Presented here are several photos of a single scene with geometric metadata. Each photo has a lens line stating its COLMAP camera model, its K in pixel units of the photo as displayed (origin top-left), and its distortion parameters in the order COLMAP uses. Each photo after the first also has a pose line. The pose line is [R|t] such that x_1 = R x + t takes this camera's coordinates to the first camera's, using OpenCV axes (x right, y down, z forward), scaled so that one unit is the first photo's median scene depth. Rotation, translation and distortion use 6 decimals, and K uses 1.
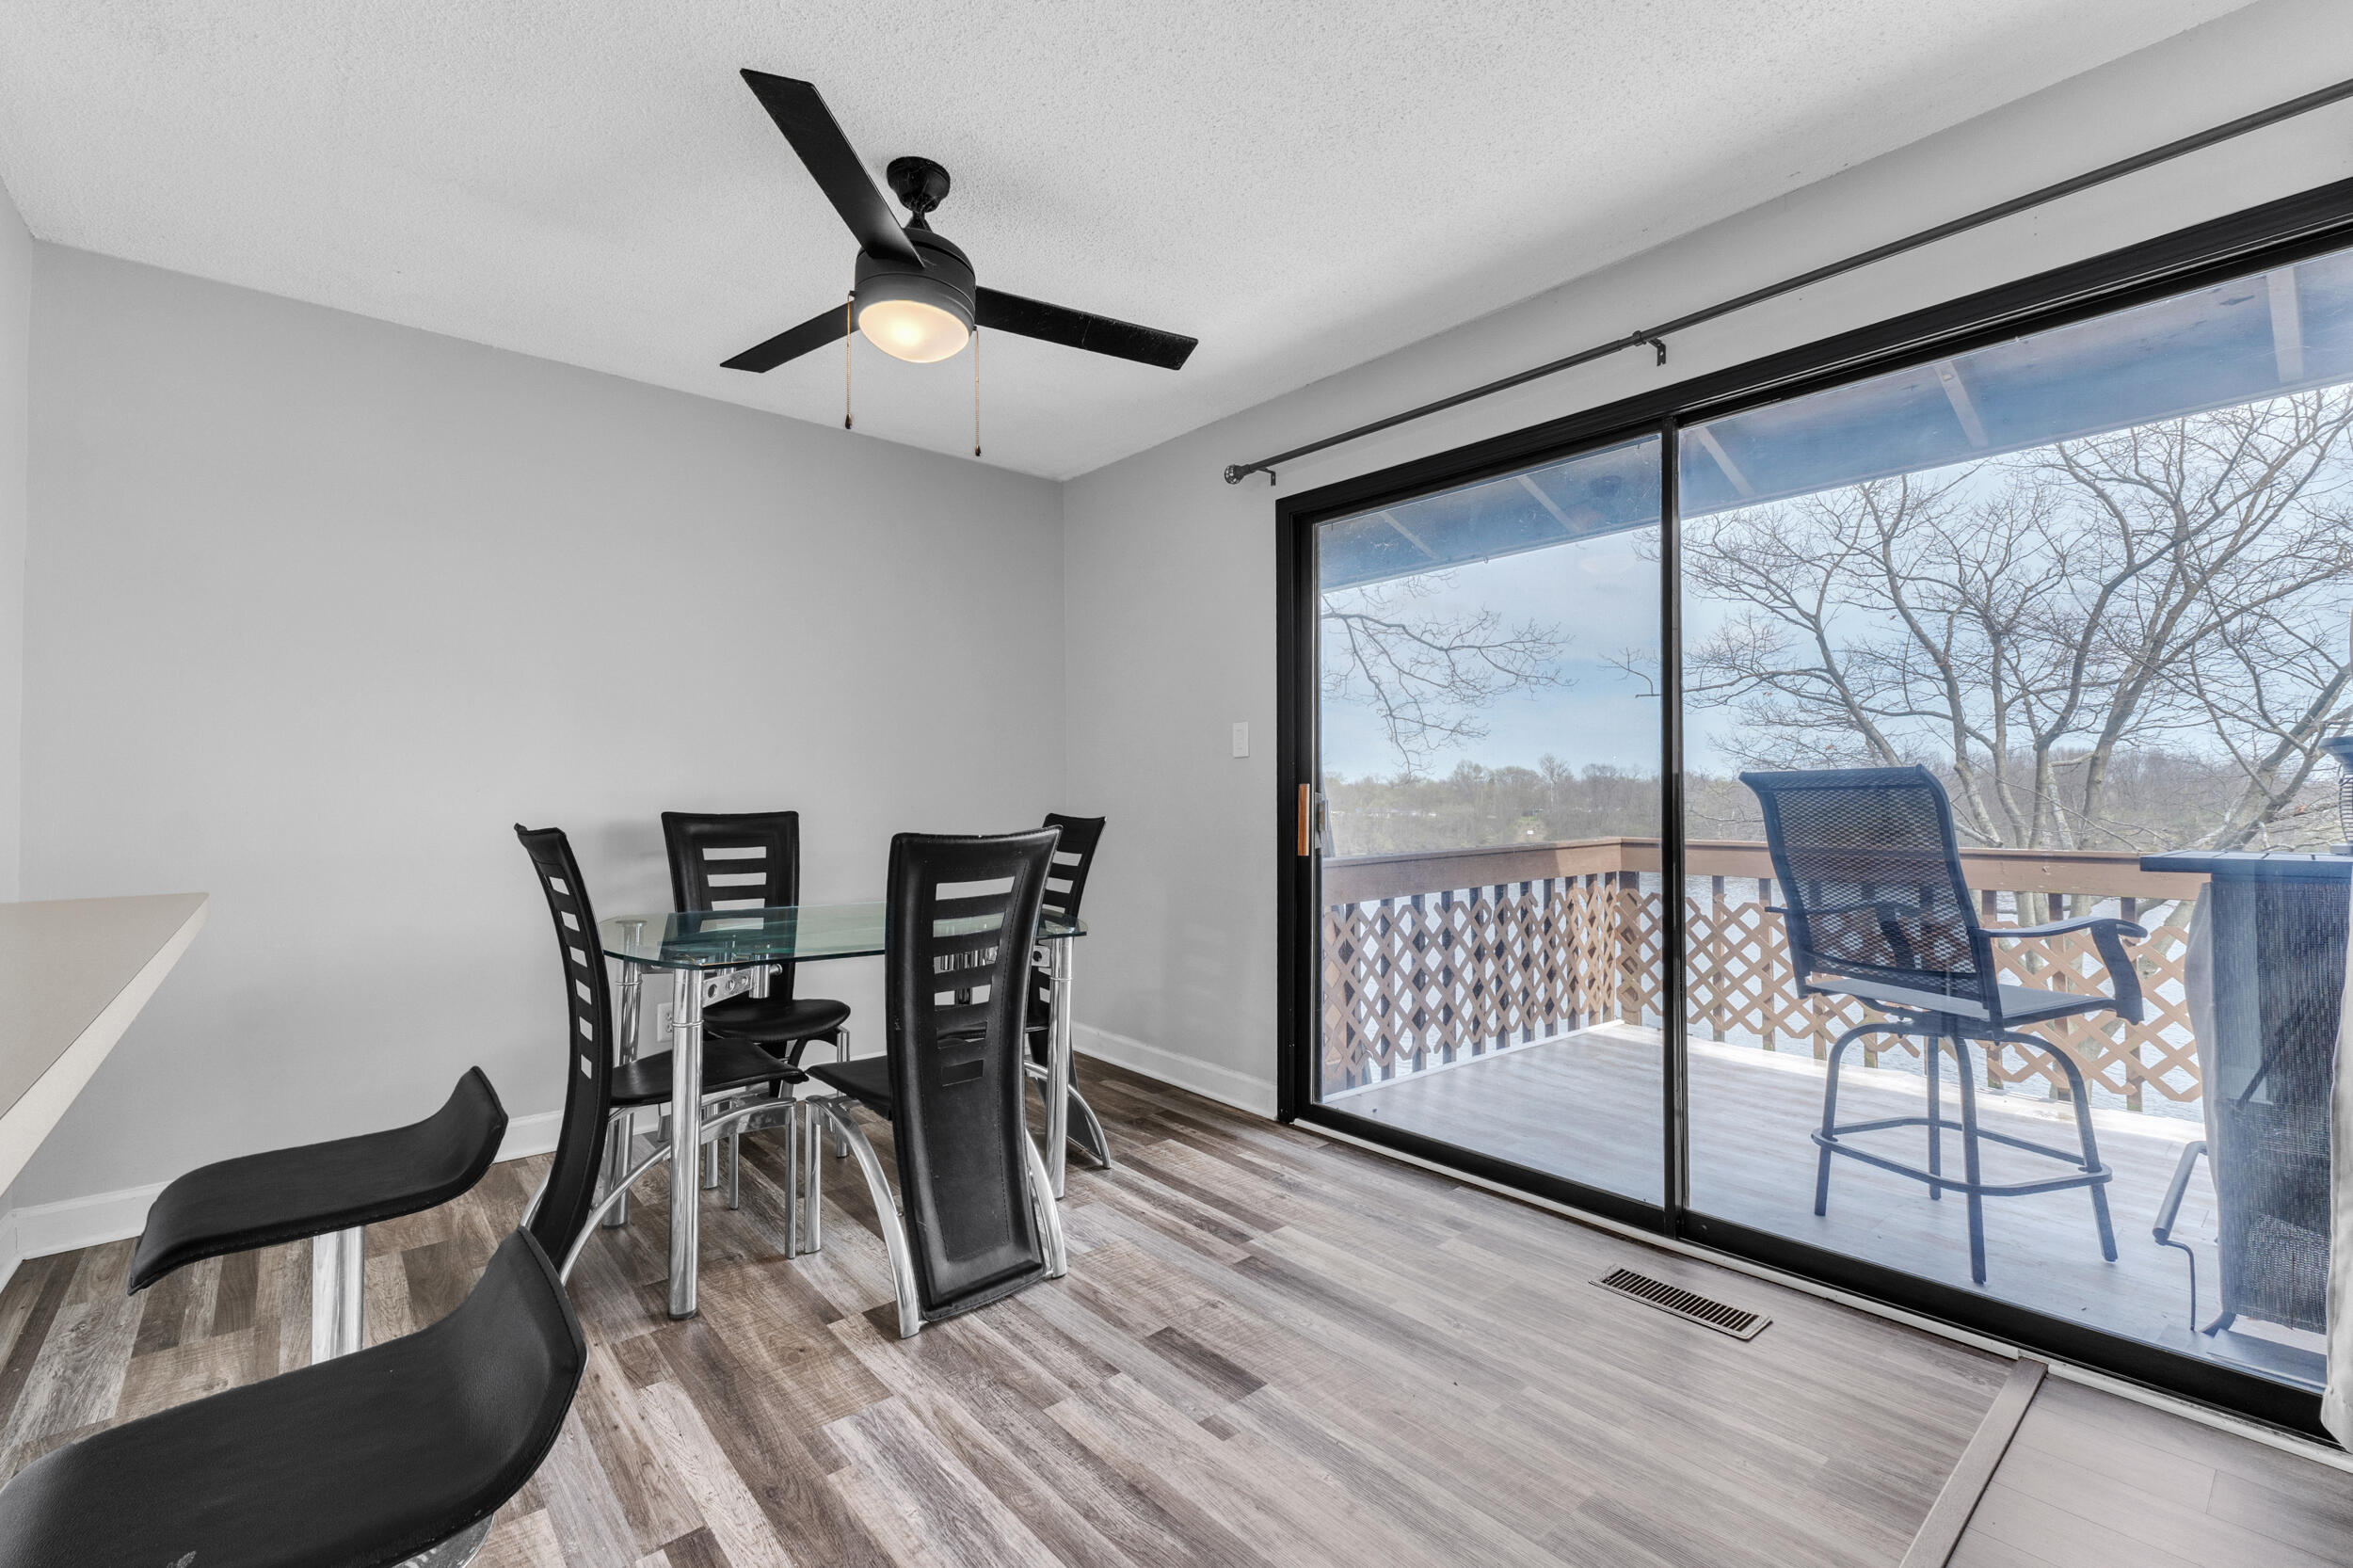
lens RADIAL K [[1024.0, 0, 1181.2], [0, 1024.0, 780.8], [0, 0, 1]] dist [0.003029, 0.000421]
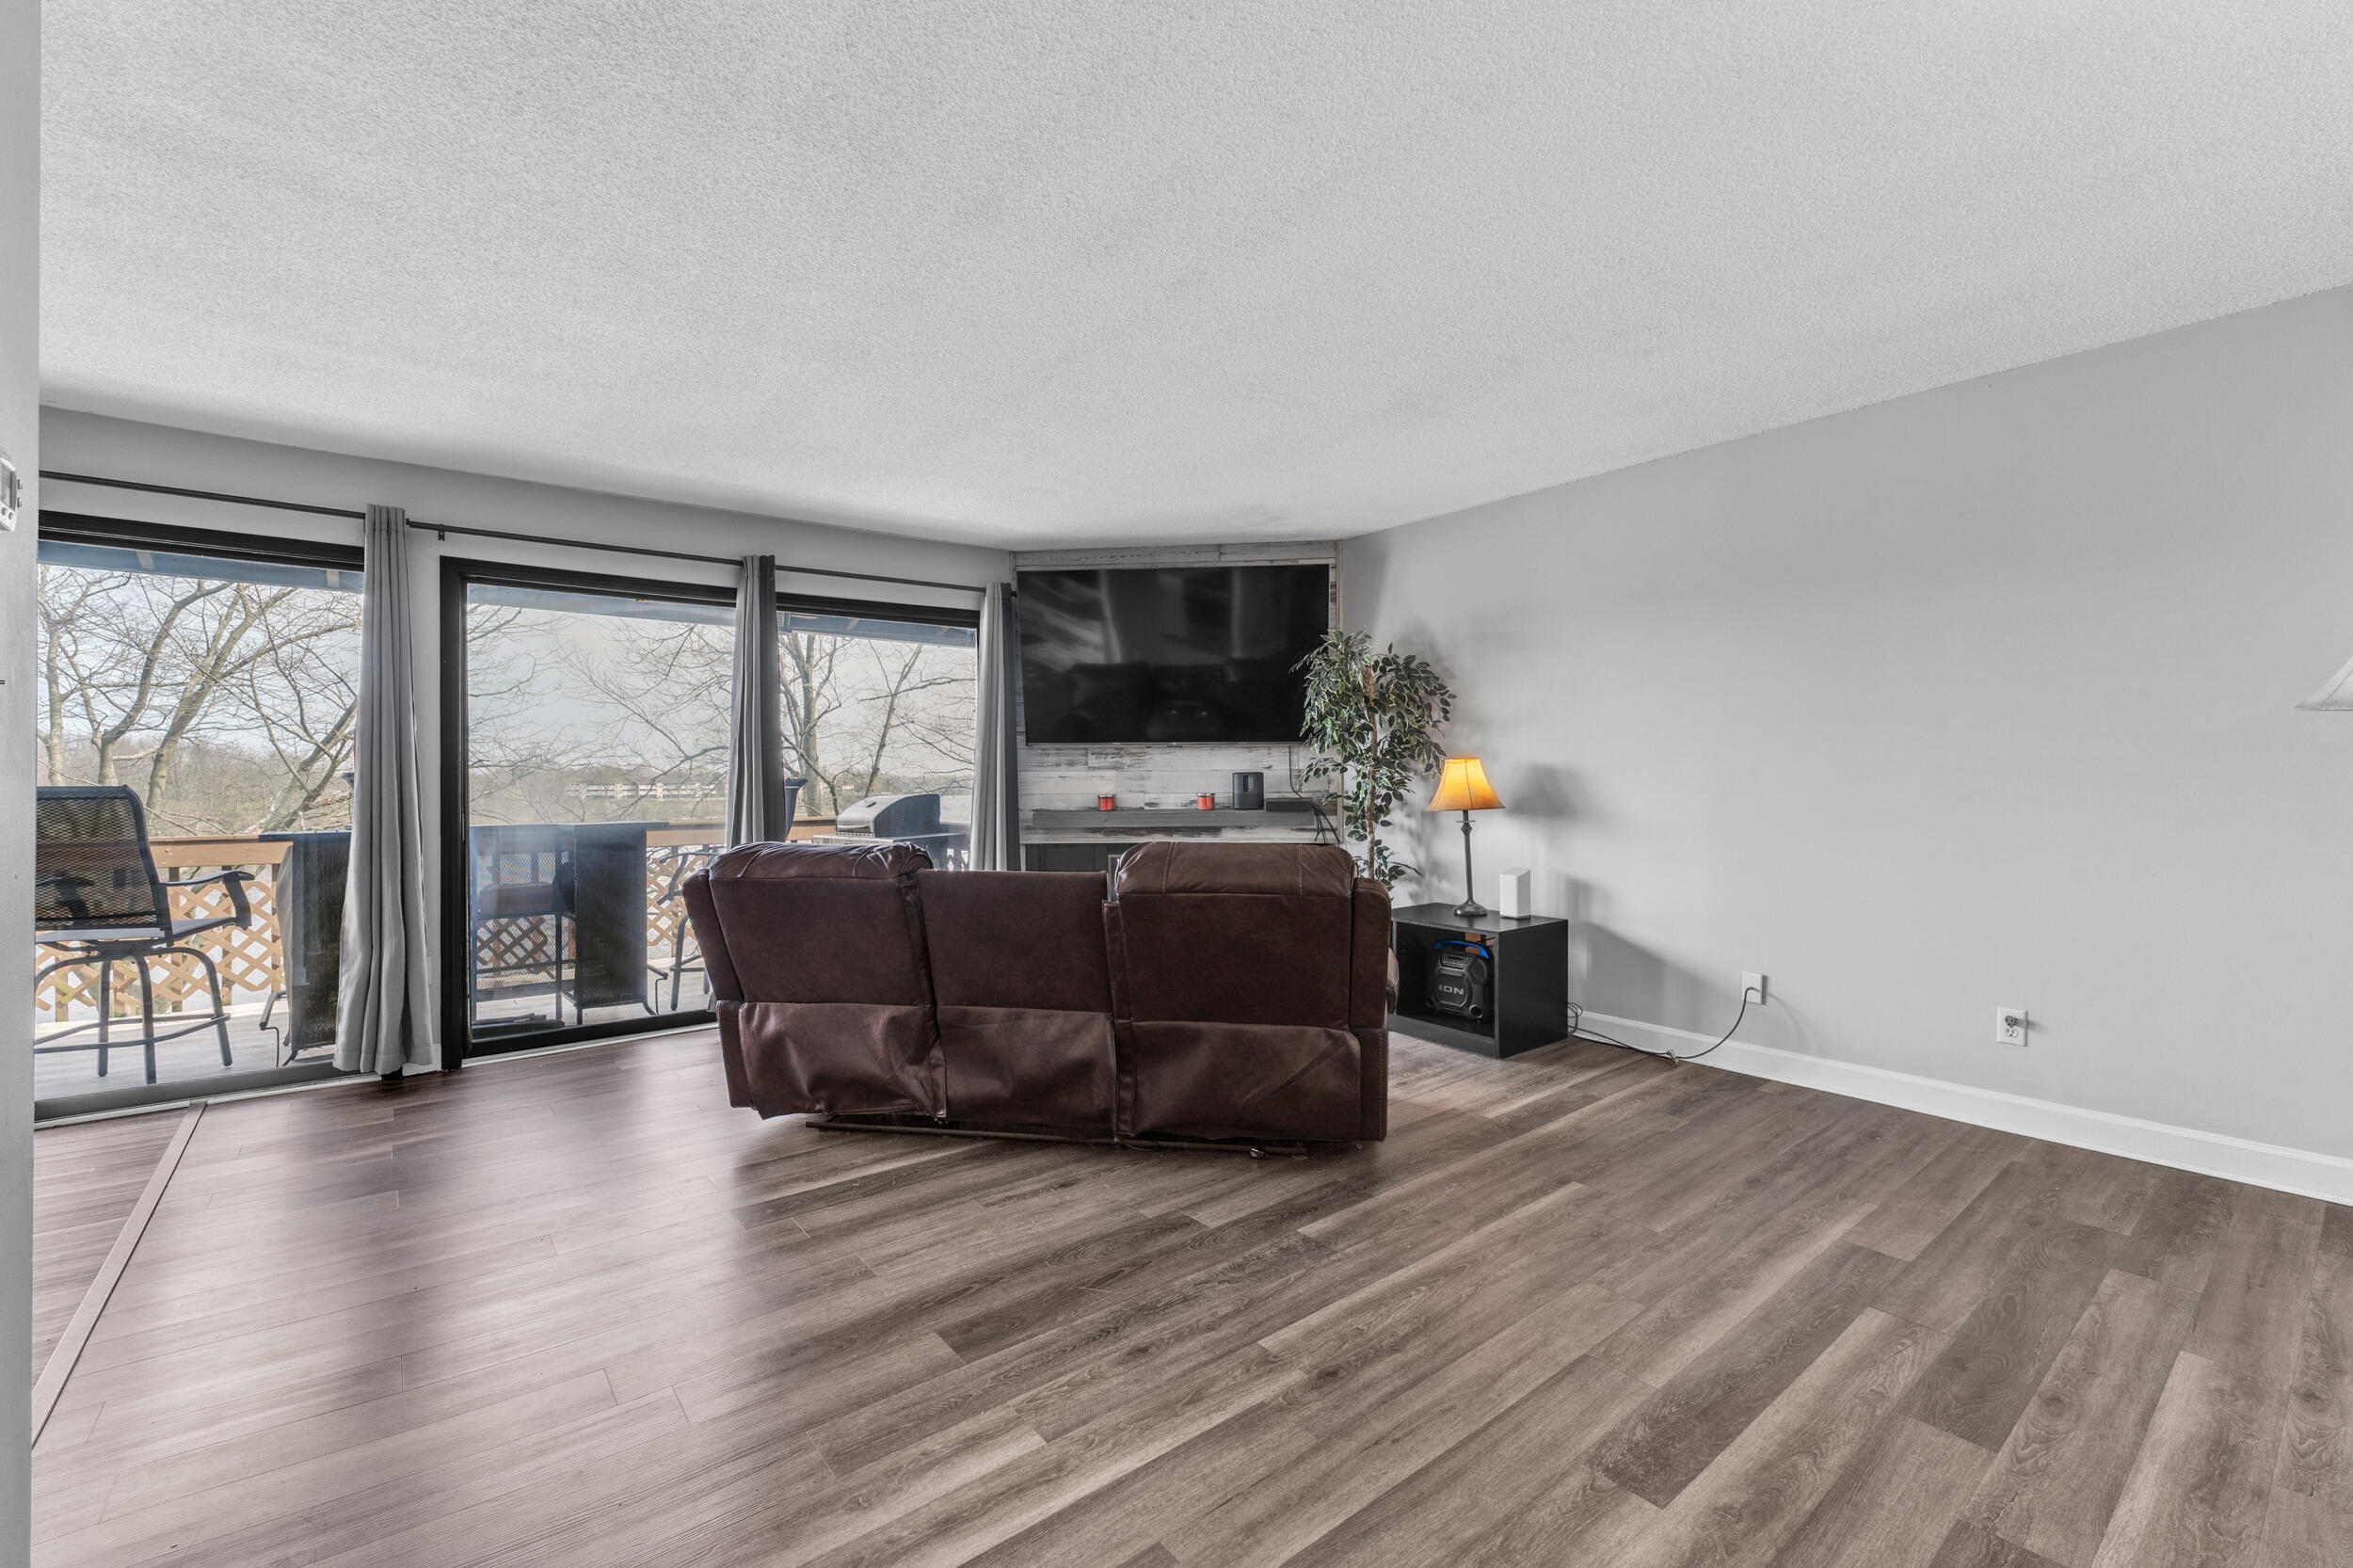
lens RADIAL K [[990.4, 0, 1178.2], [0, 990.4, 779.9], [0, 0, 1]] dist [0.003700, 0.000255]
pose [[0.034007, 0.010061, 0.999371, -0.530571], [-0.018807, 0.999779, -0.009425, -0.026738], [-0.999245, -0.018475, 0.034189, -0.478239]]
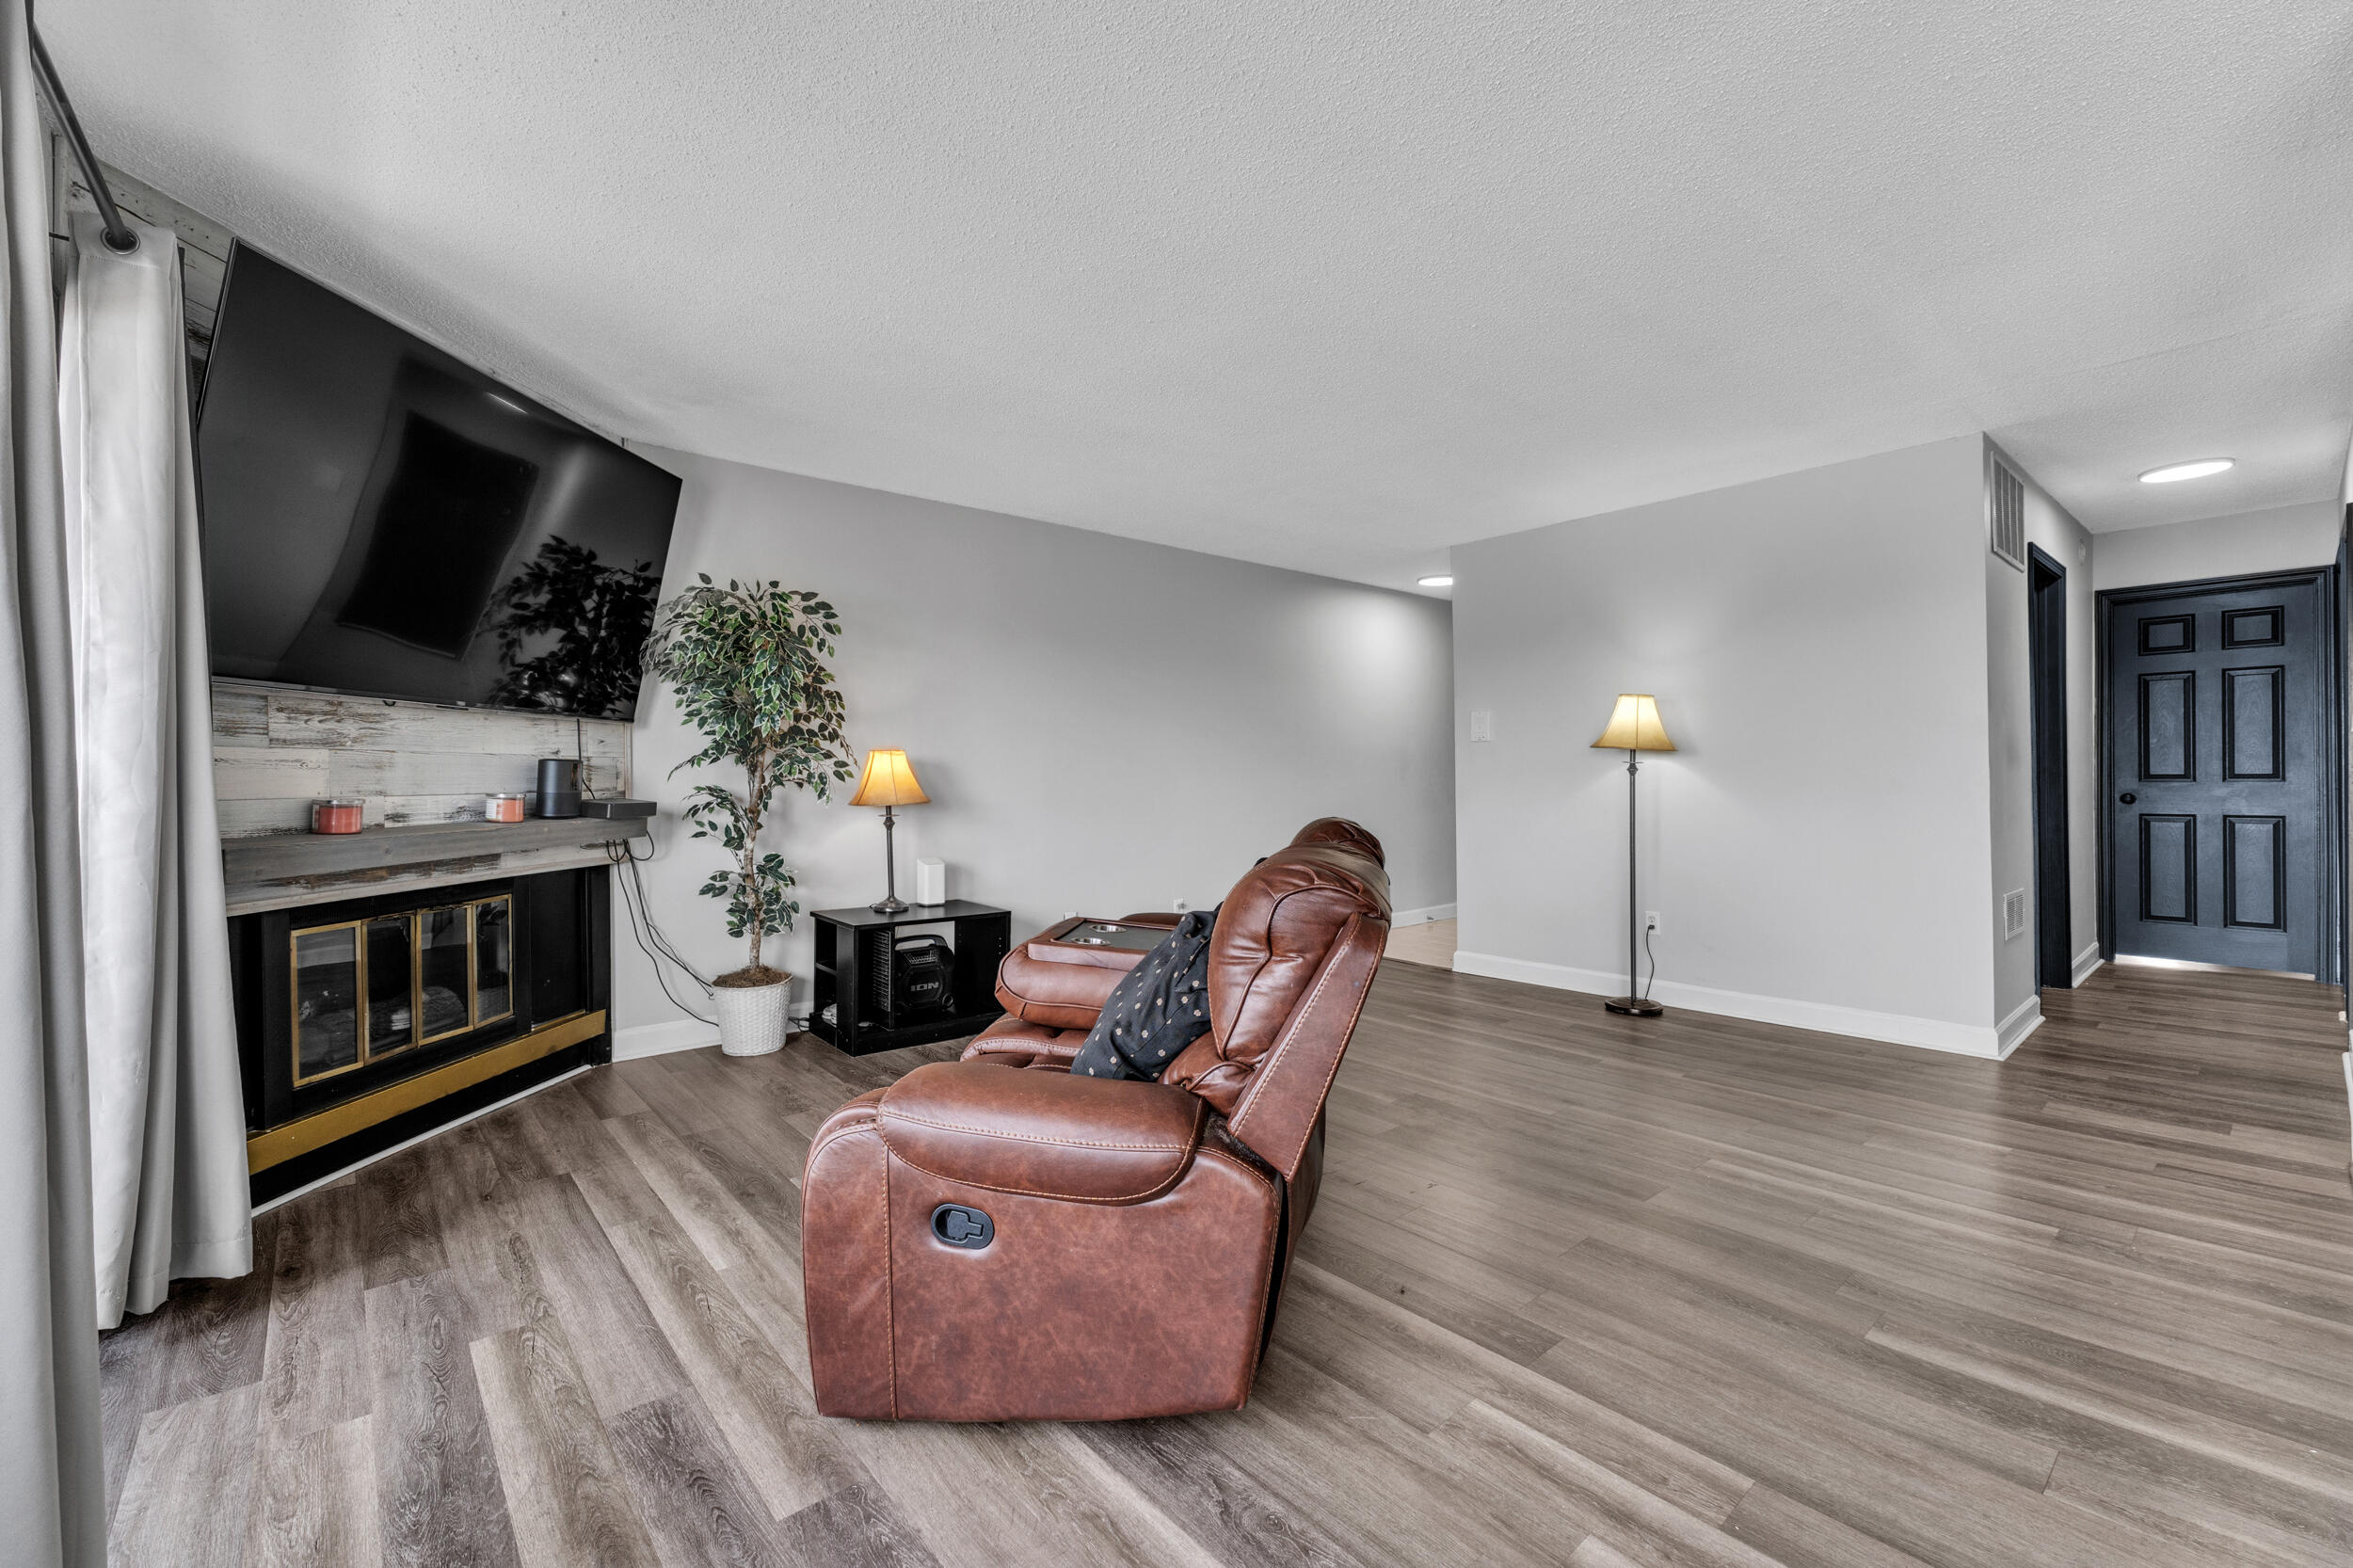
lens RADIAL K [[982.3, 0, 1179.7], [0, 982.3, 780.2], [0, 0, 1]] dist [0.007874, -0.001350]
pose [[-0.999831, 0.018248, -0.002255, 0.420878], [0.018293, 0.999602, -0.021481, -0.002790], [0.001862, -0.021519, -0.999767, 0.438606]]
